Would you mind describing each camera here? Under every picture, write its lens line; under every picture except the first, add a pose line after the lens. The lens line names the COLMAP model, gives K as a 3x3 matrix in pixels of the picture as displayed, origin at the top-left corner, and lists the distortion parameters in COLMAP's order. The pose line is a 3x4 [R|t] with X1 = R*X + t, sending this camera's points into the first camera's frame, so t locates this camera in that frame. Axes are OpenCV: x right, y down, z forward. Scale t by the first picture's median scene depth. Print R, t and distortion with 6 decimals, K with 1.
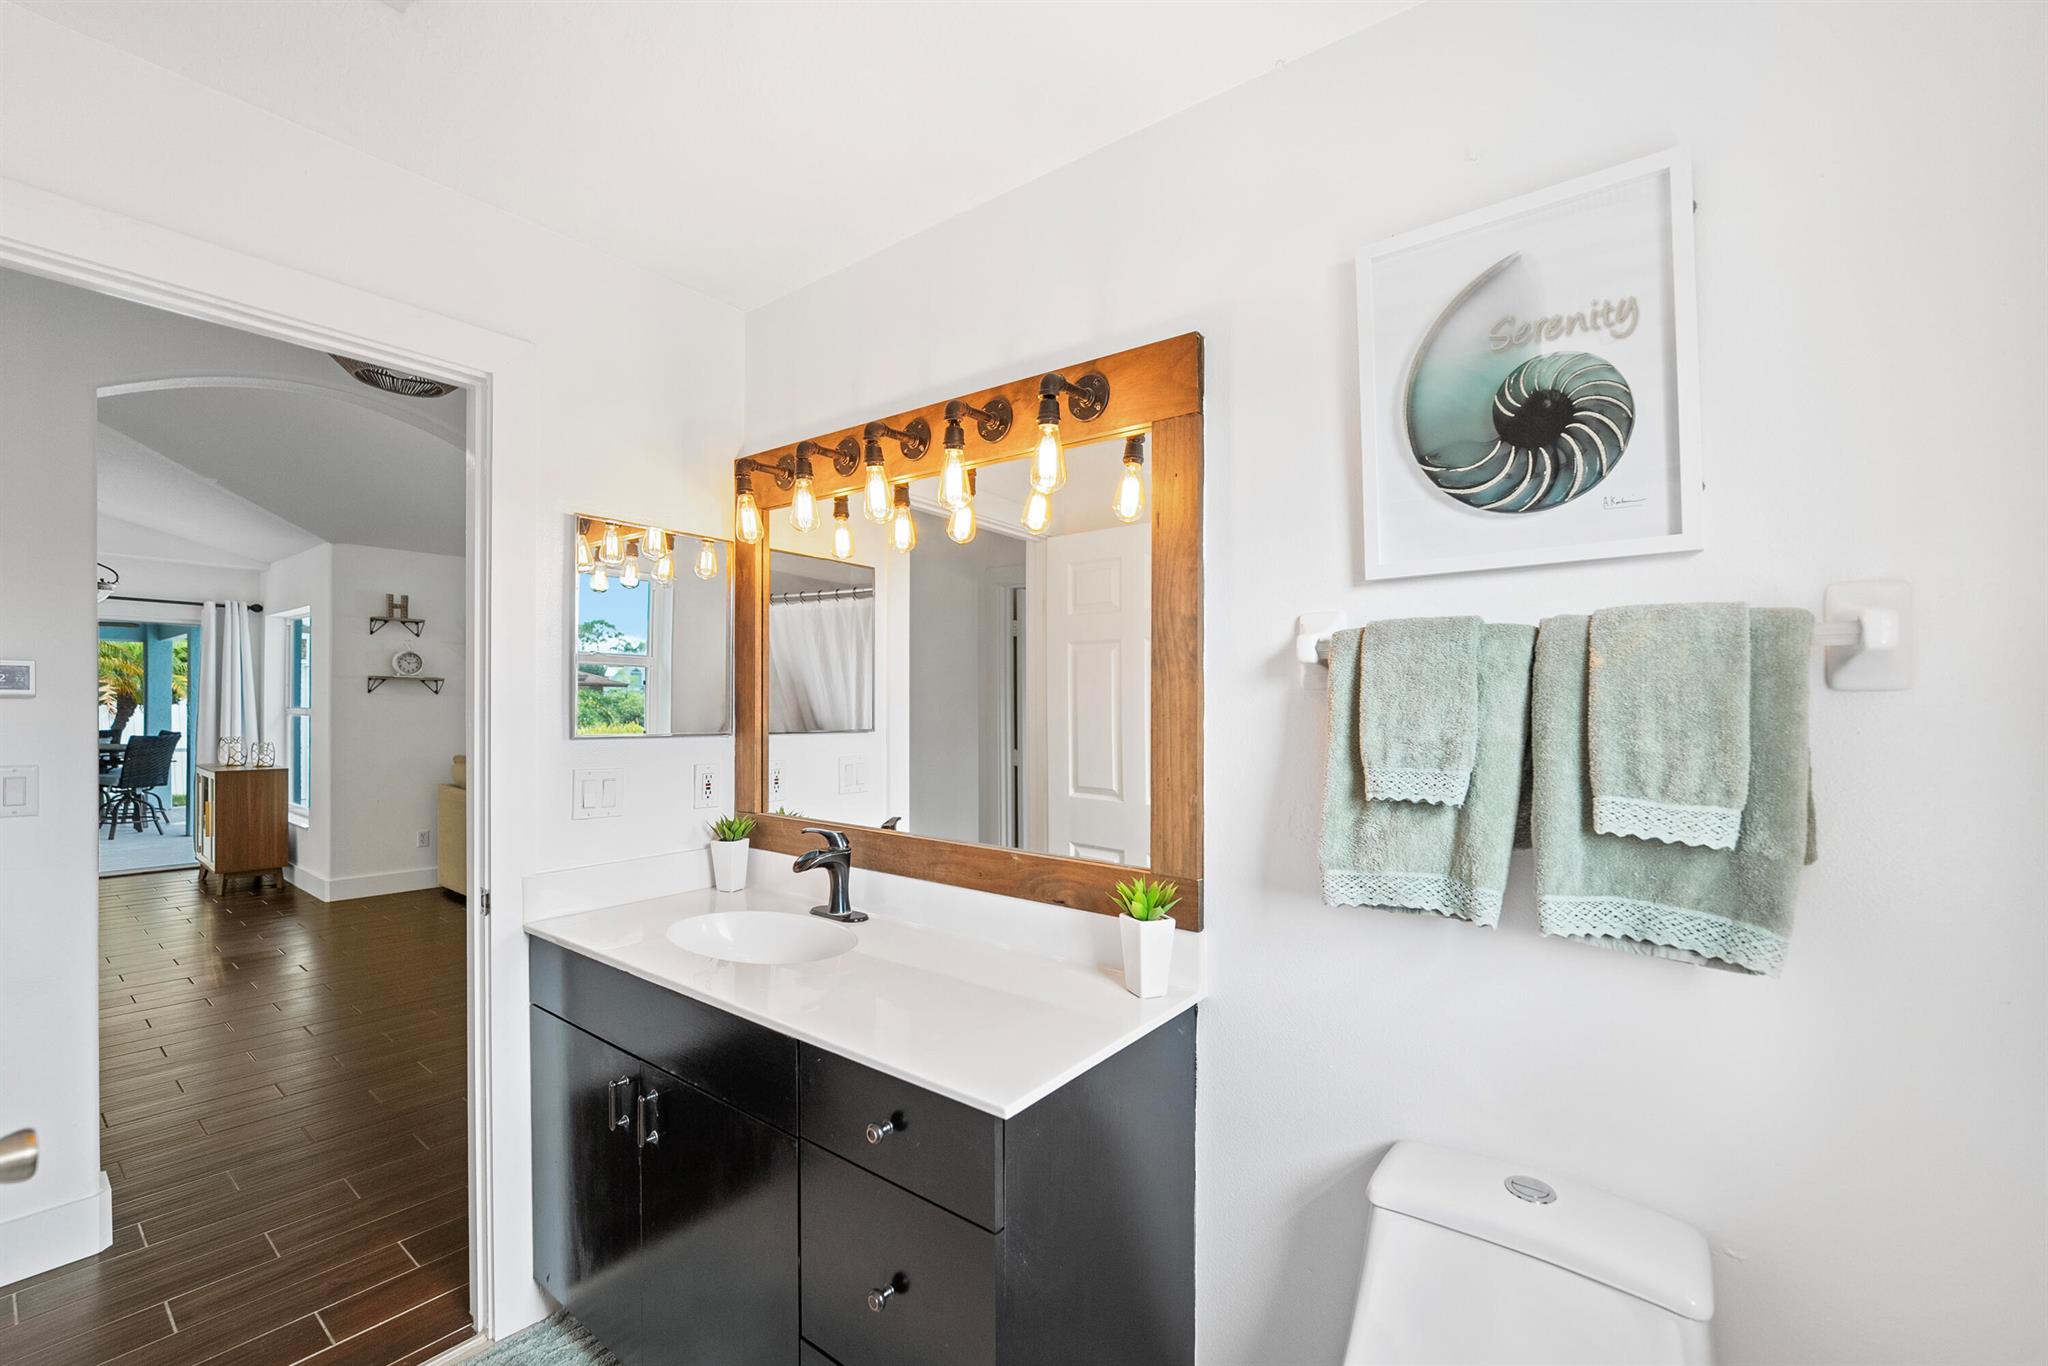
lens RADIAL K [[849.5, 0, 1035.6], [0, 849.5, 717.8], [0, 0, 1]] dist [-0.001490, 0.000209]
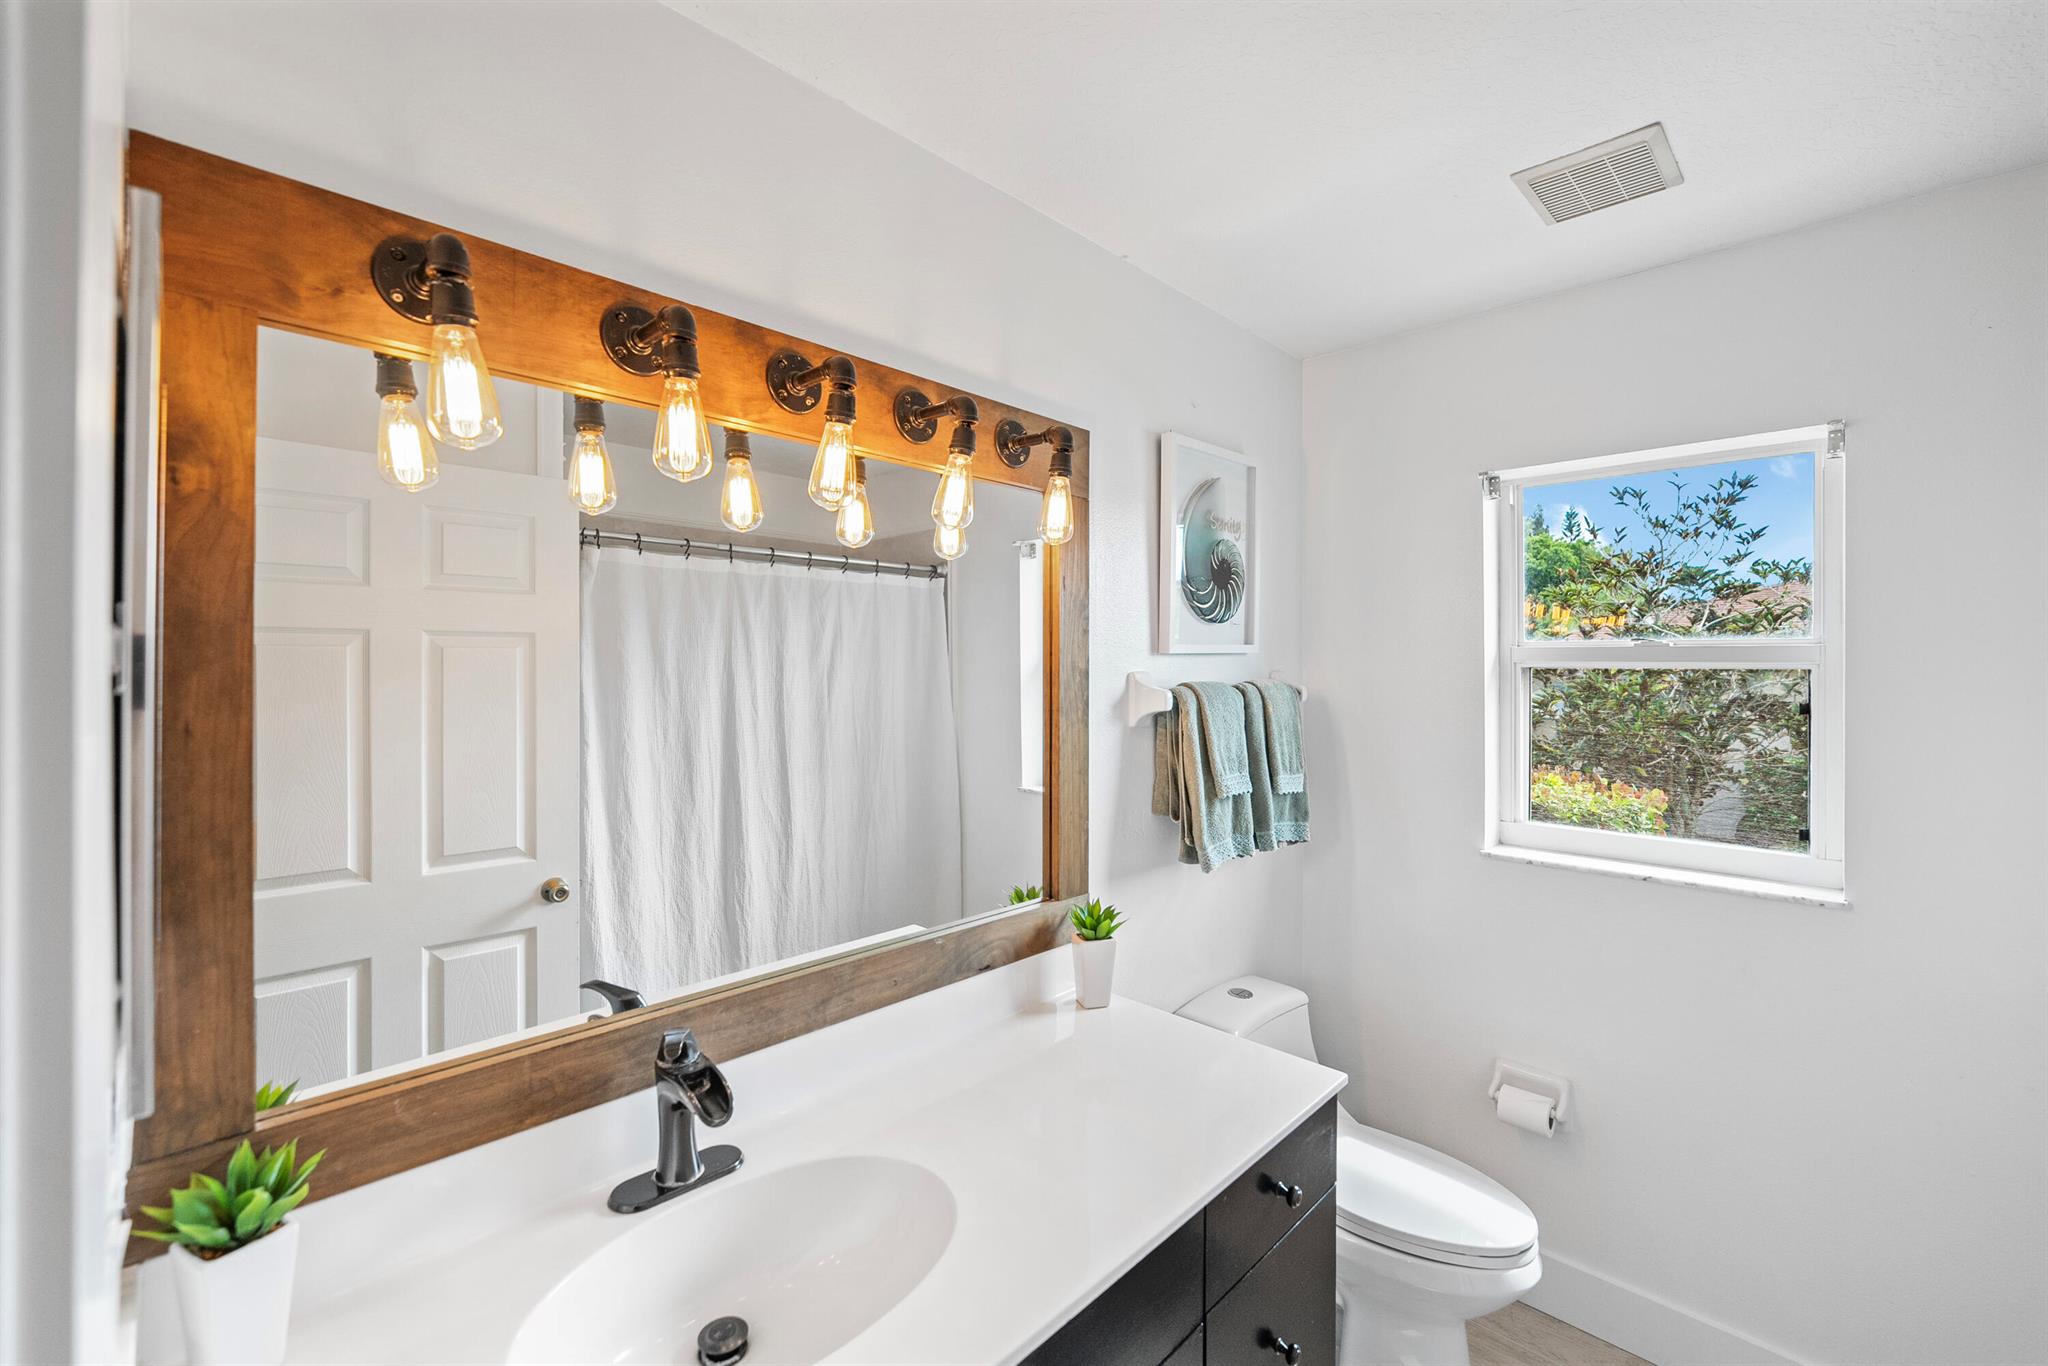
lens RADIAL K [[831.5, 0, 1022.4], [0, 831.5, 677.0], [0, 0, 1]] dist [-0.010438, -0.000070]
pose [[0.147468, -0.015467, 0.988946, -0.870169], [0.014390, 0.999805, 0.013491, -0.116294], [-0.988962, 0.012241, 0.147661, 0.832261]]
